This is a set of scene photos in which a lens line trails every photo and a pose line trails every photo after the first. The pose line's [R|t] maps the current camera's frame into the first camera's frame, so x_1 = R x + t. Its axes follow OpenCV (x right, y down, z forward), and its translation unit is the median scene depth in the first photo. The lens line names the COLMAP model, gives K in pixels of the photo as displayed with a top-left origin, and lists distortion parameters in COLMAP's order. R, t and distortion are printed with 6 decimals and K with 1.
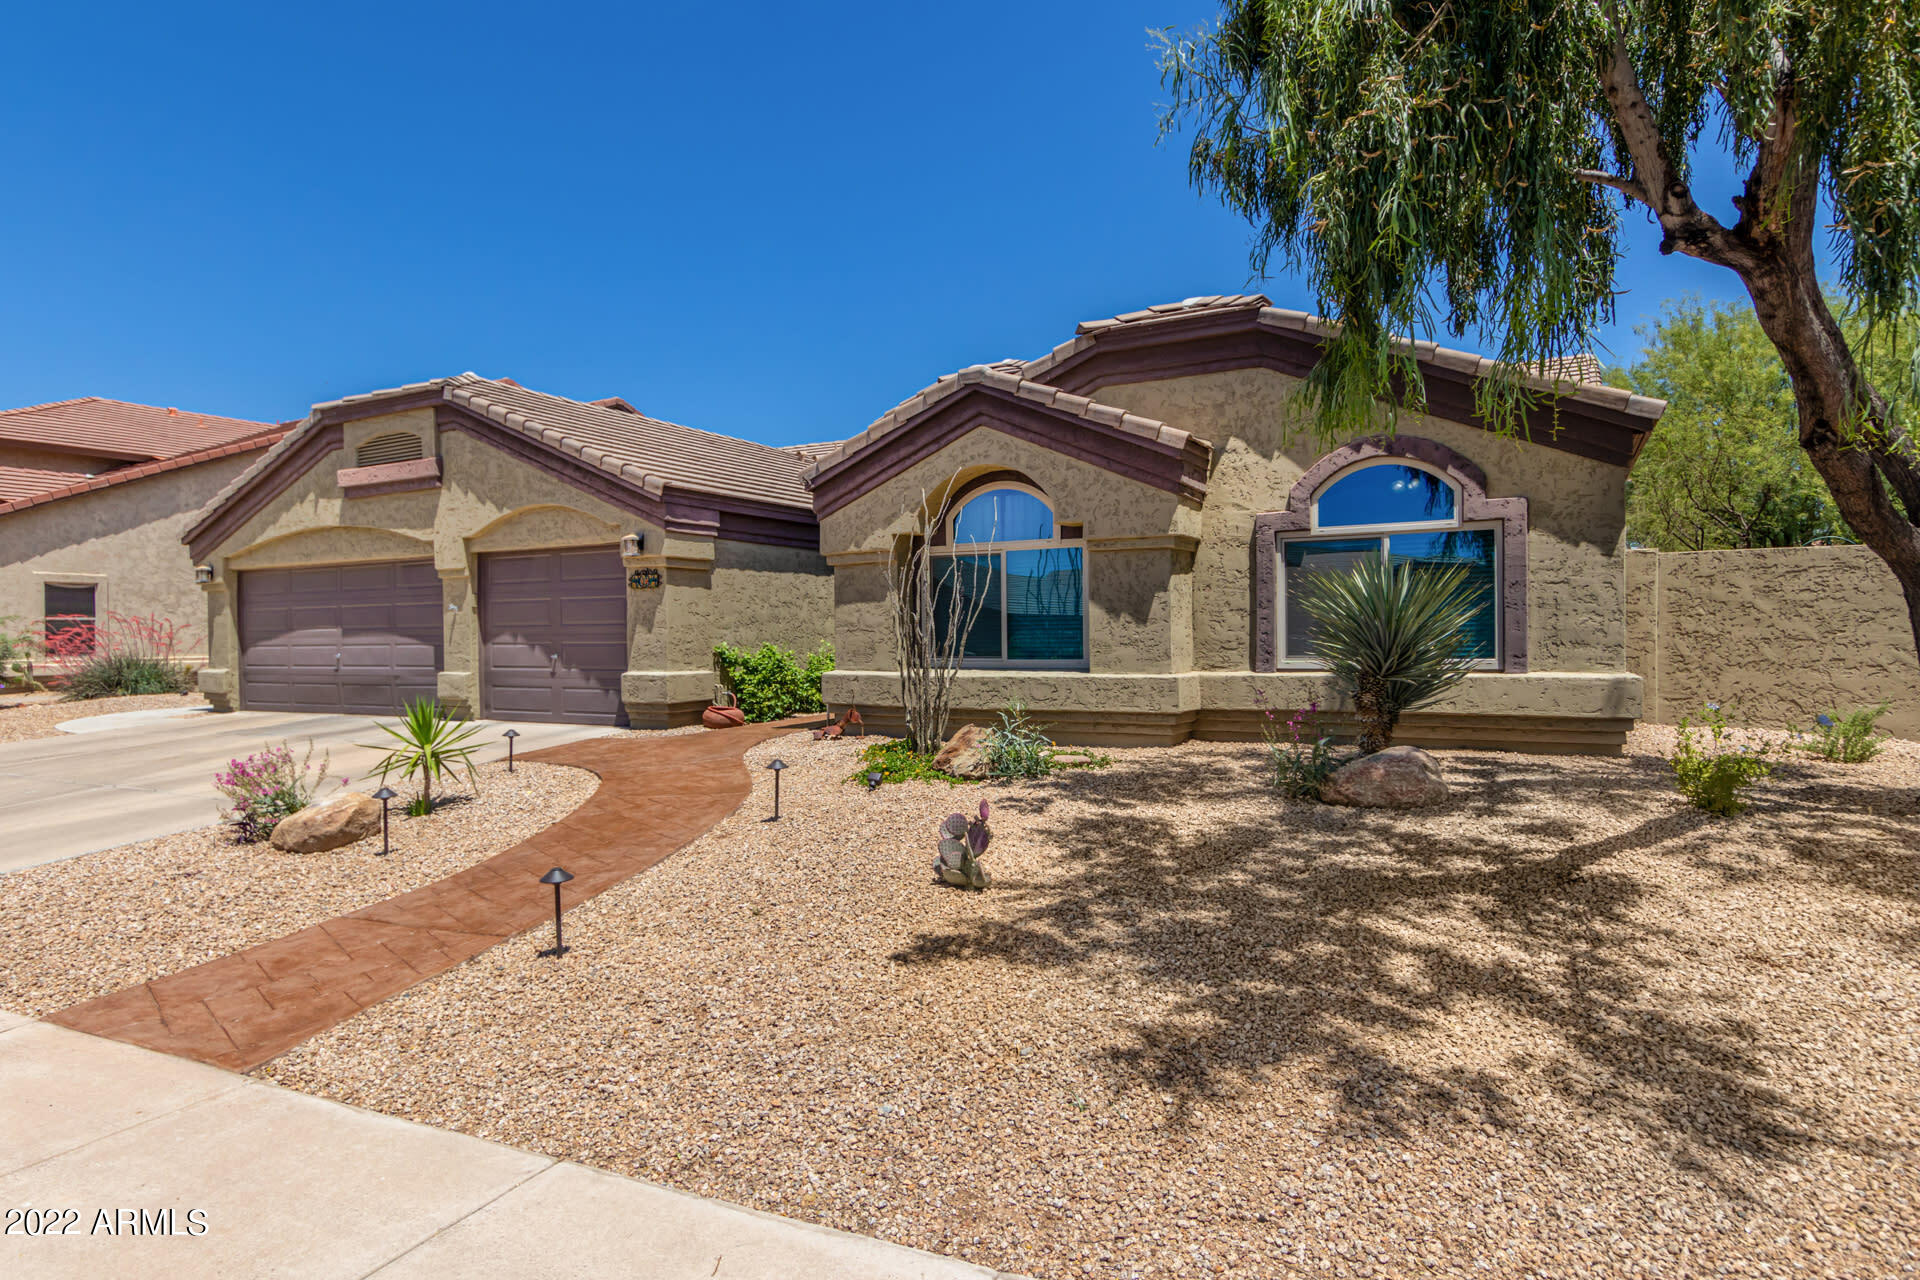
lens RADIAL K [[1078.3, 0, 957.1], [0, 1078.3, 635.2], [0, 0, 1]] dist [0.004707, 0.001076]
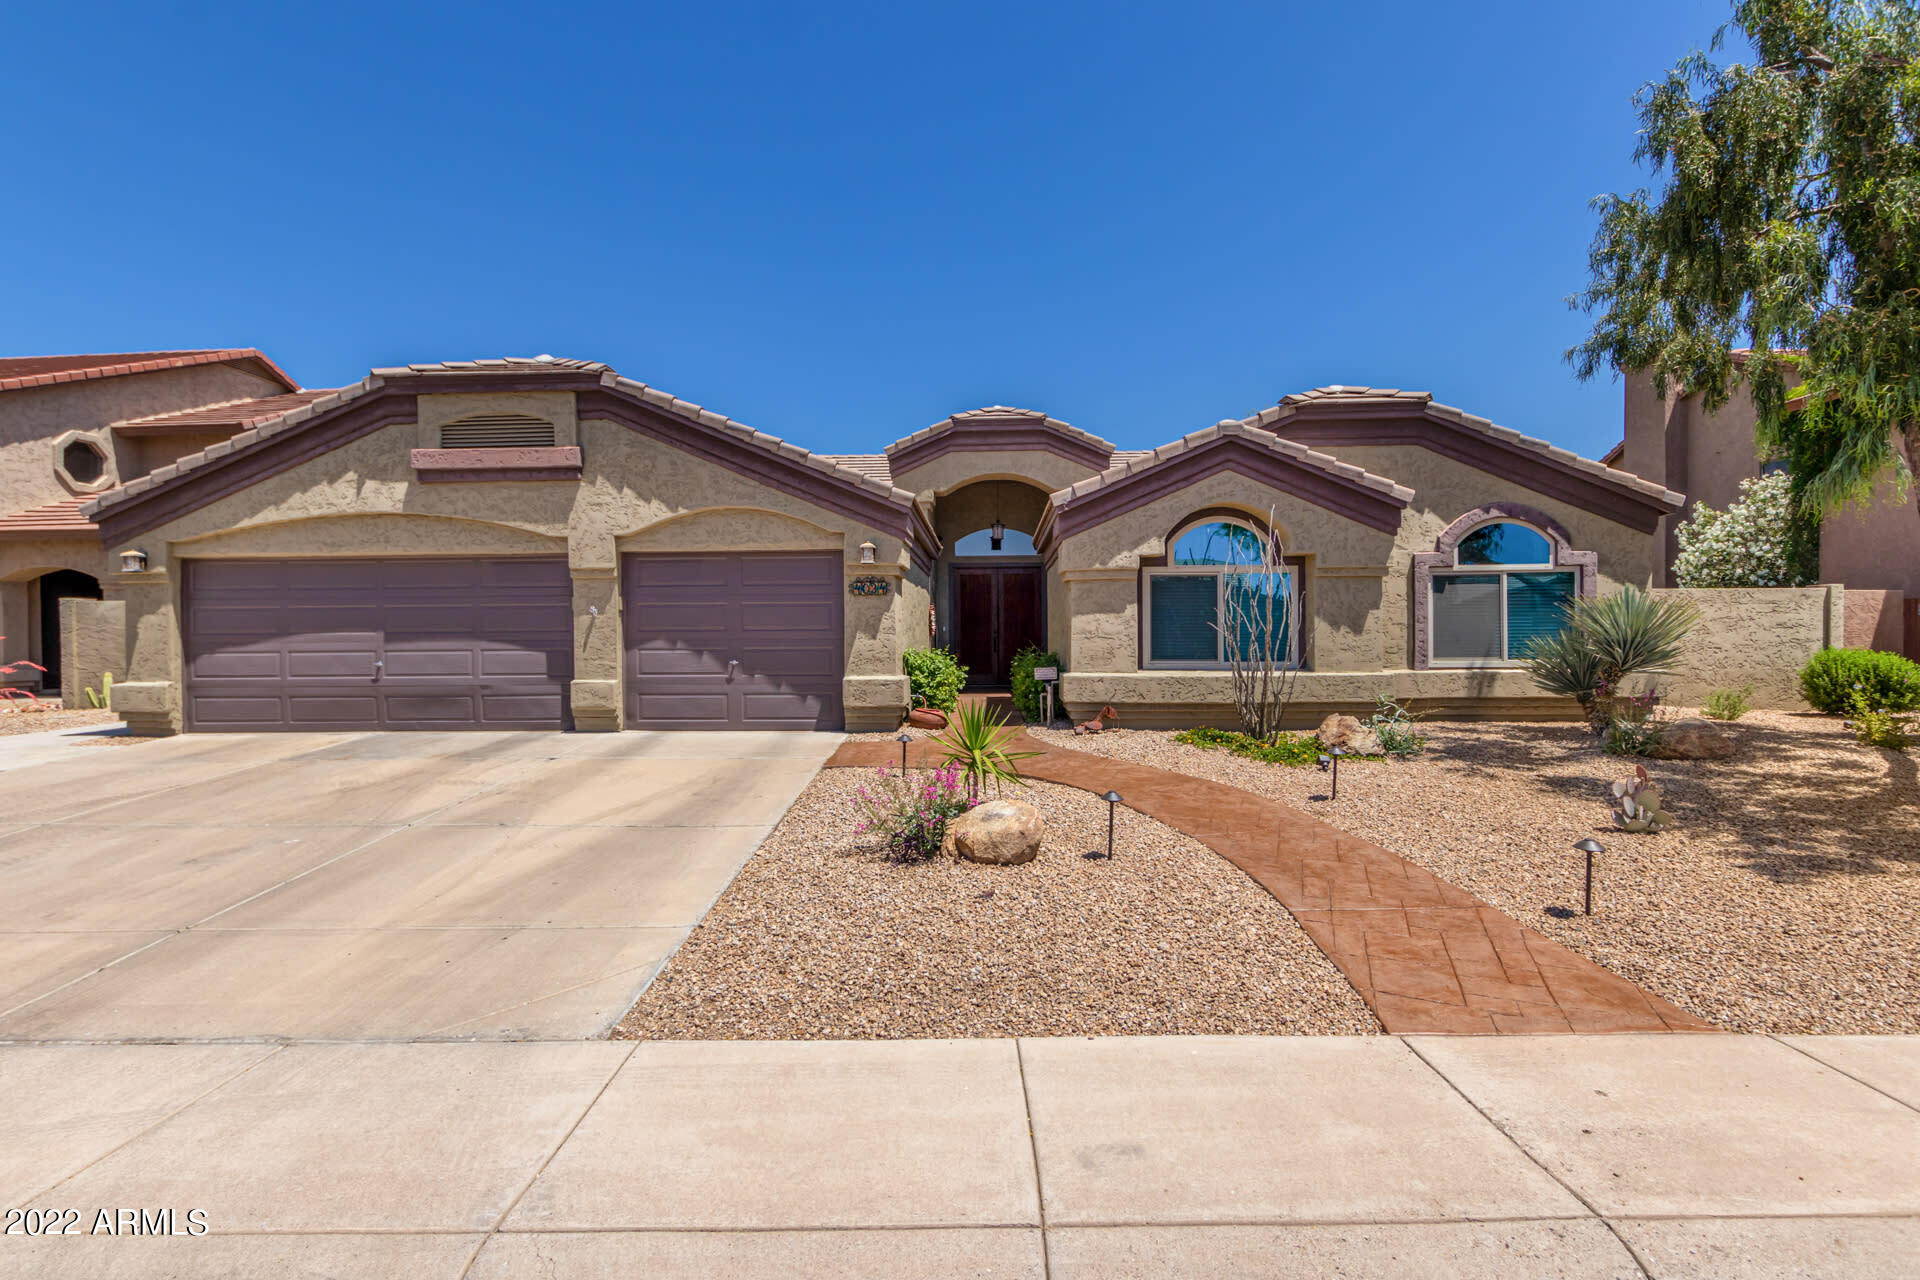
lens RADIAL K [[932.2, 0, 959.5], [0, 932.2, 640.1], [0, 0, 1]] dist [0.008431, -0.000496]
pose [[0.897773, 0.004145, 0.440438, -0.599631], [-0.003106, 0.999990, -0.003081, 0.001432], [-0.440447, 0.001398, 0.897778, 0.160013]]
